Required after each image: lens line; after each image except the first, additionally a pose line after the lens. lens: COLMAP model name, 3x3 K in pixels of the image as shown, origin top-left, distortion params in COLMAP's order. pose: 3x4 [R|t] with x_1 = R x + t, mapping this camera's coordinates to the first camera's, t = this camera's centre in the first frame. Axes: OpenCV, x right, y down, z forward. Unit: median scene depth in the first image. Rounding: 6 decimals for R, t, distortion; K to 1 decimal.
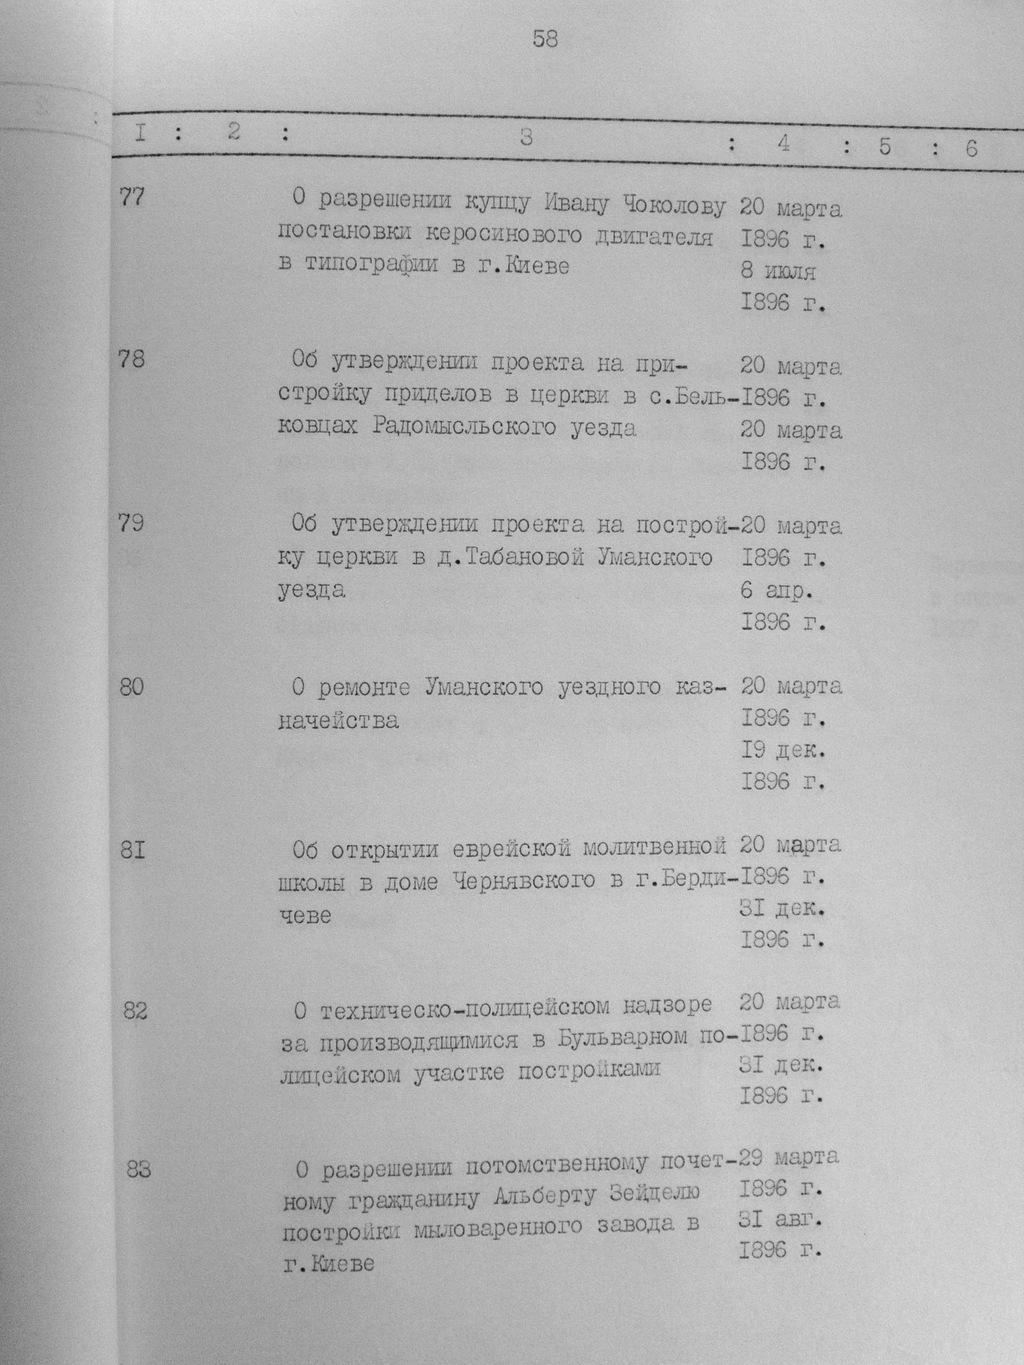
lens RADIAL K [[1853.0, 0, 514.6], [0, 1853.0, 685.1], [0, 0, 1]] dist [-0.127300, -0.009065]
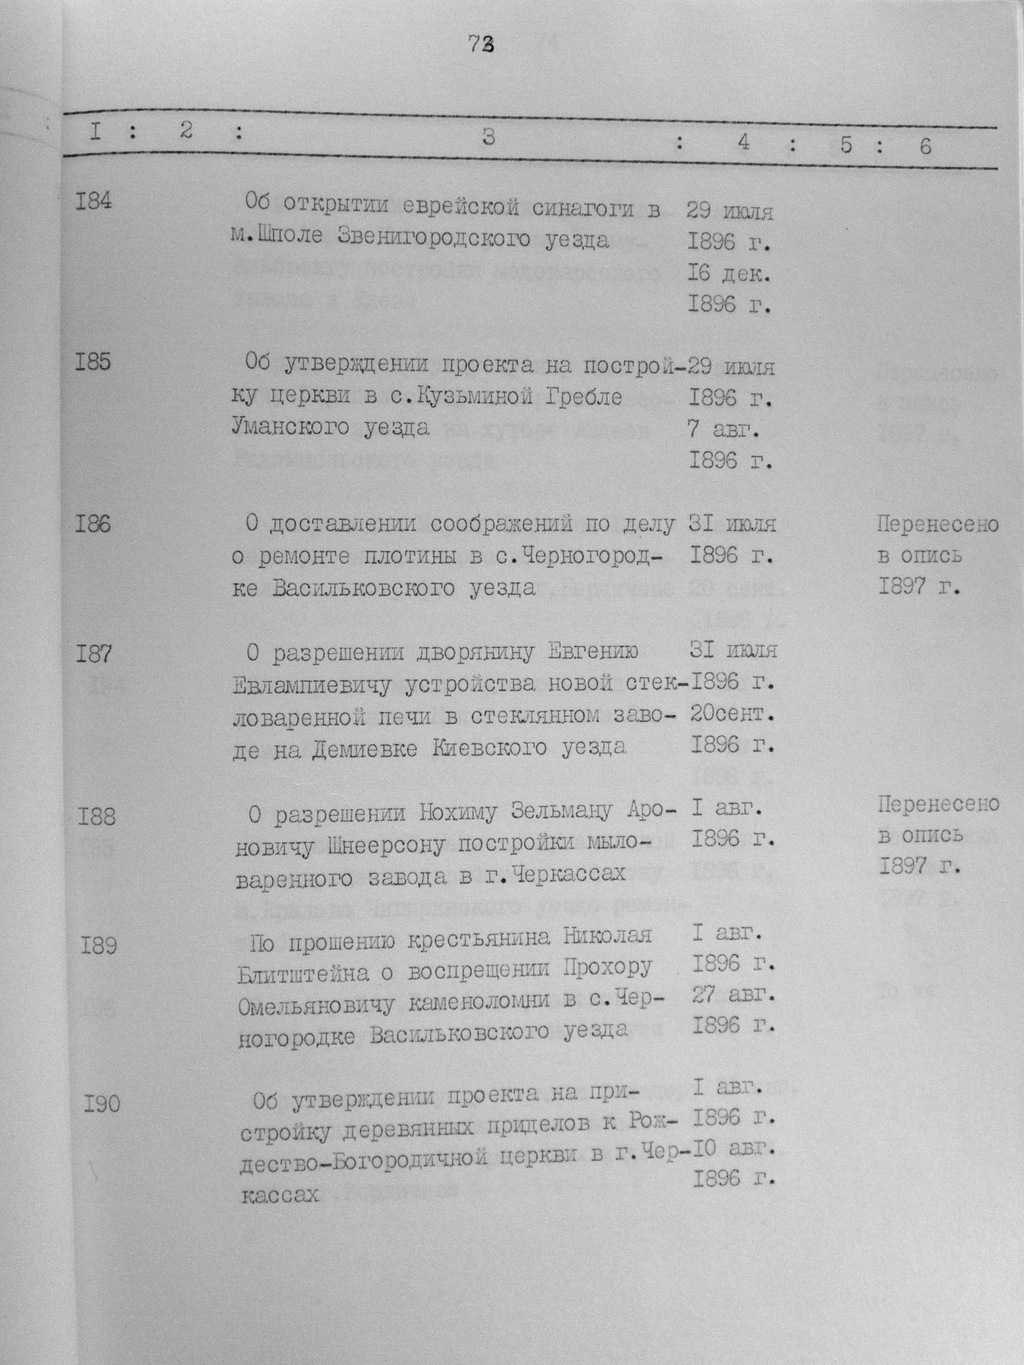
lens RADIAL K [[1829.4, 0, 514.1], [0, 1829.4, 681.3], [0, 0, 1]] dist [-0.097029, 0.004724]
pose [[0.999652, -0.006402, 0.025599, 0.000023], [0.006471, 0.999976, -0.002618, 0.014697], [-0.025582, 0.002783, 0.999669, 0.000140]]
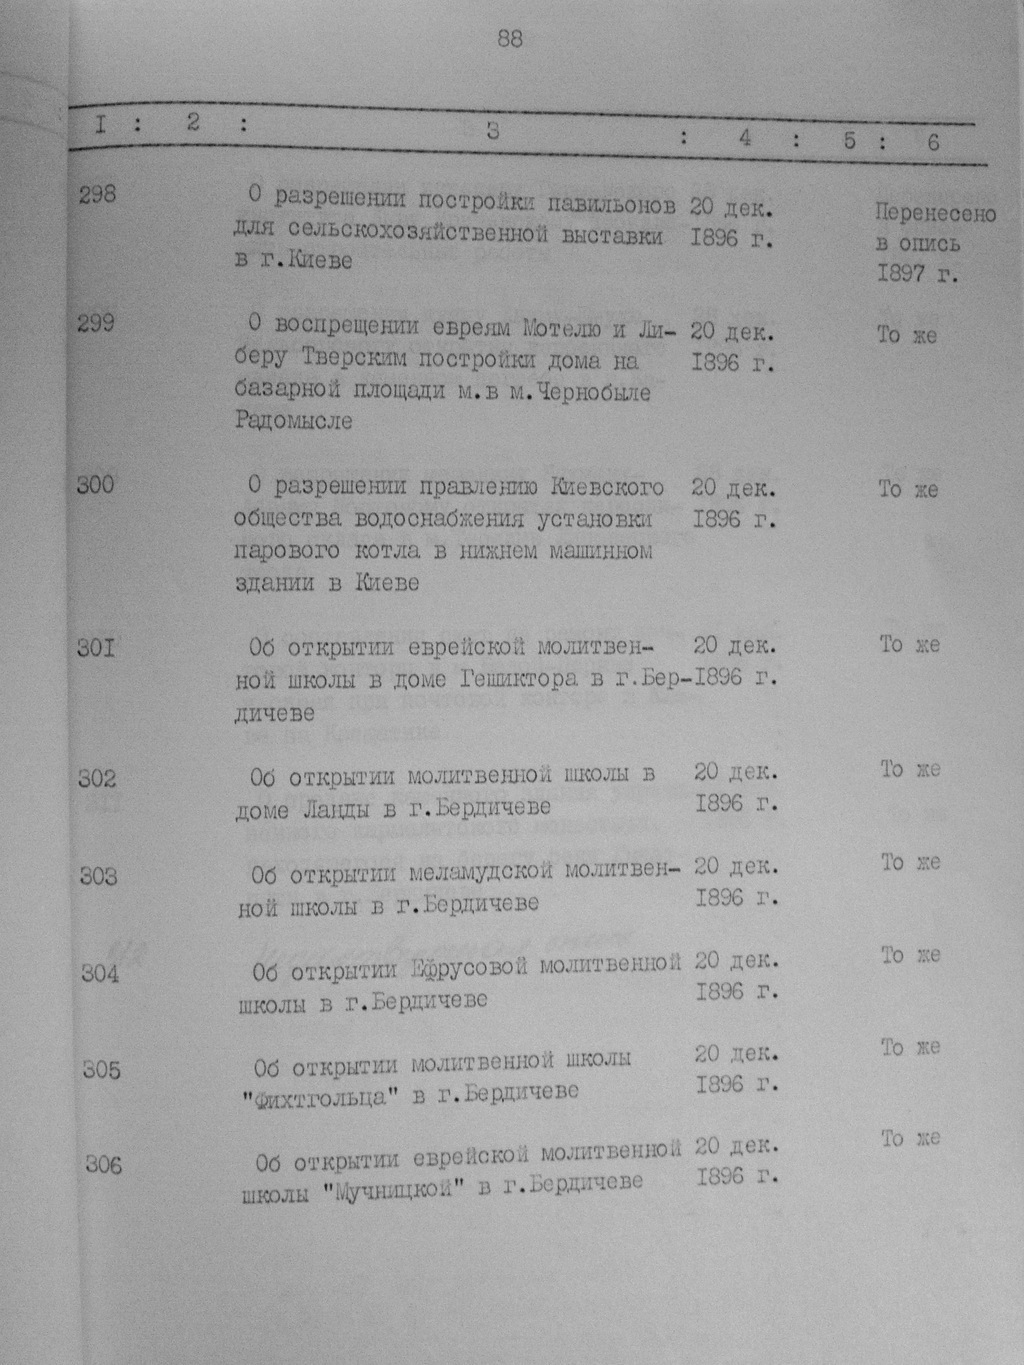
lens RADIAL K [[1829.4, 0, 514.1], [0, 1829.4, 681.3], [0, 0, 1]] dist [-0.097029, 0.004724]
pose [[0.999700, -0.004525, 0.024066, 0.000290], [0.005100, 0.999702, -0.023872, 0.195184], [-0.023951, 0.023988, 0.999425, 0.003782]]
